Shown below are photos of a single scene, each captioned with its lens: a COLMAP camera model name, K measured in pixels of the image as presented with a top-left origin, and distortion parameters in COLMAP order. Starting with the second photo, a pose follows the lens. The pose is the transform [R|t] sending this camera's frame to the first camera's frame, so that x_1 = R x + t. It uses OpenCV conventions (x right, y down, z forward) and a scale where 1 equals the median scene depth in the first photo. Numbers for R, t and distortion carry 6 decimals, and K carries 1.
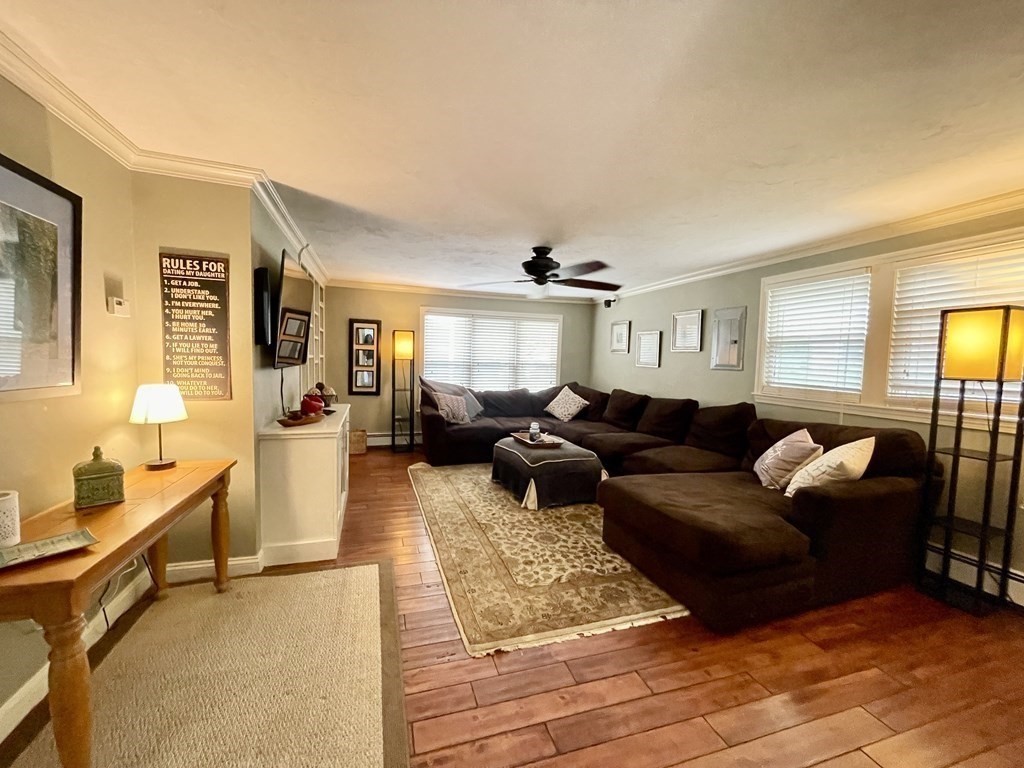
lens RADIAL K [[415.8, 0, 504.1], [0, 415.8, 383.5], [0, 0, 1]] dist [0.004088, 0.001712]
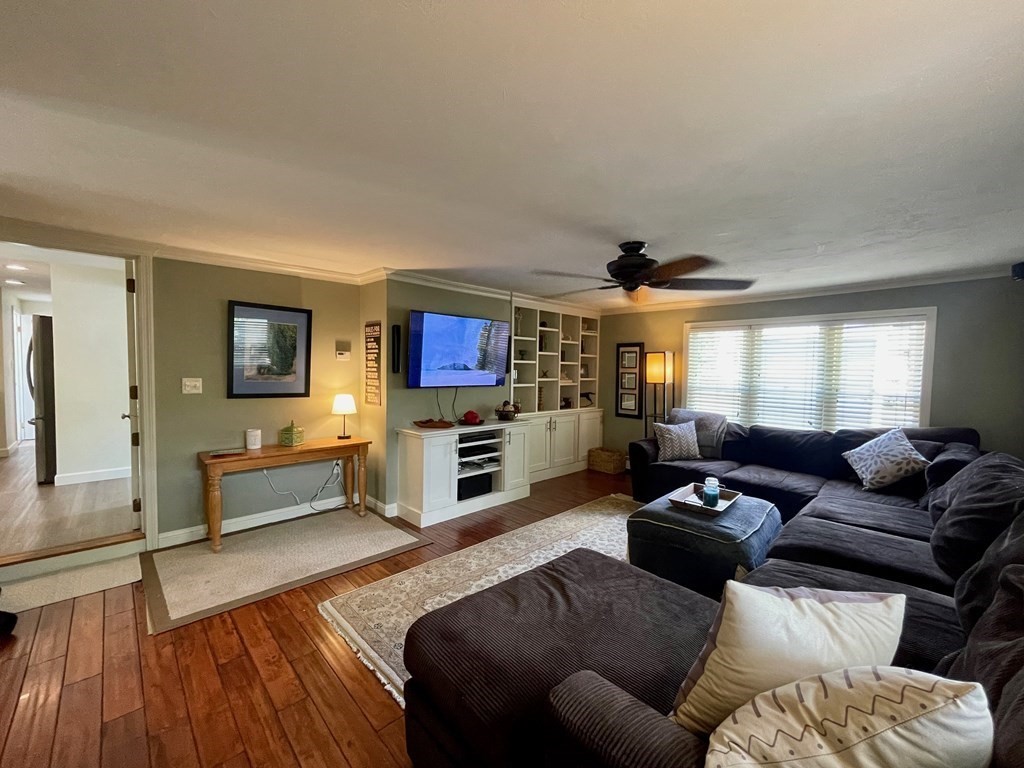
lens RADIAL K [[415.8, 0, 505.3], [0, 415.8, 383.1], [0, 0, 1]] dist [0.004088, 0.001712]
pose [[0.442604, 0.013942, -0.896609, 0.687573], [-0.059955, 0.998102, -0.014076, -0.037897], [0.894711, 0.059986, 0.442599, 0.449791]]
